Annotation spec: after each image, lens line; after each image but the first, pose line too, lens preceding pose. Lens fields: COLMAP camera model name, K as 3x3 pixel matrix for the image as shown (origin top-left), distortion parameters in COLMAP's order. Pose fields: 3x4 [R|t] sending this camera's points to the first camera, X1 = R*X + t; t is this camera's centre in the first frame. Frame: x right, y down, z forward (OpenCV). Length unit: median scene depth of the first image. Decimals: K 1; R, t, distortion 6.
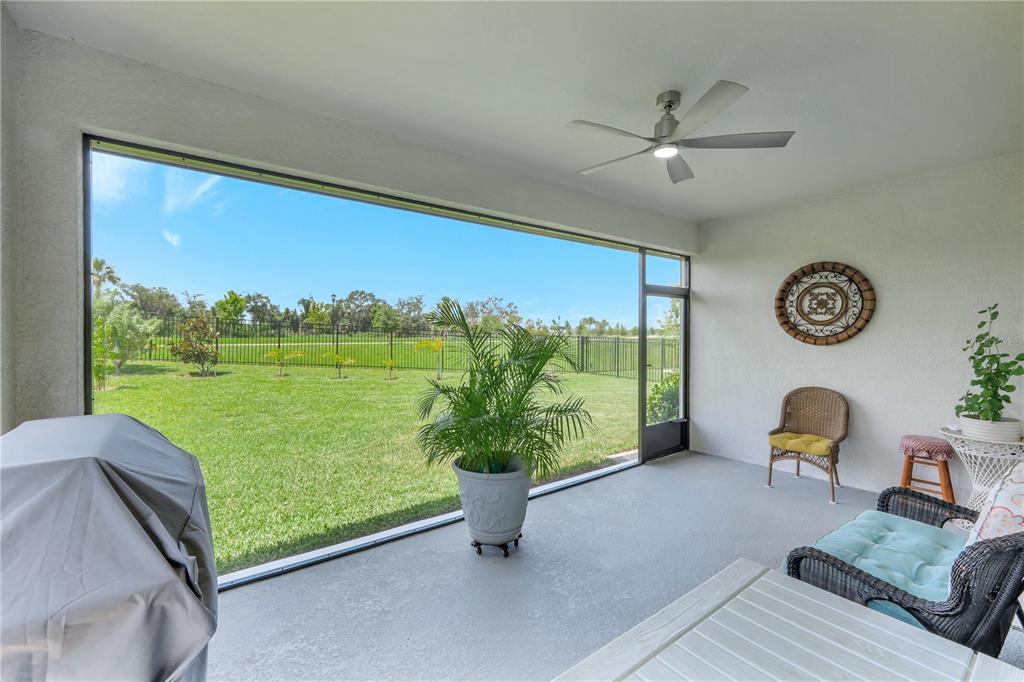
lens RADIAL K [[431.4, 0, 504.8], [0, 431.4, 329.9], [0, 0, 1]] dist [-0.000644, -0.000114]
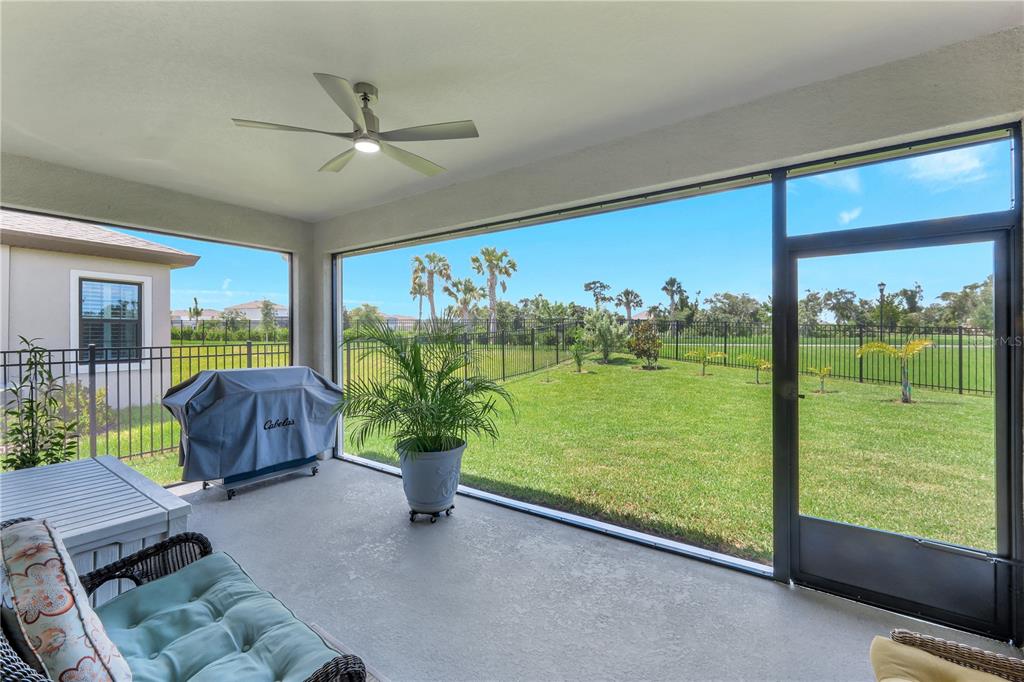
lens RADIAL K [[421.1, 0, 498.1], [0, 421.1, 333.1], [0, 0, 1]] dist [-0.000844, -0.000015]
pose [[0.296053, -0.008571, -0.955133, 0.328093], [0.016103, 0.999862, -0.003981, 0.001819], [0.955036, -0.014201, 0.296151, 0.241741]]
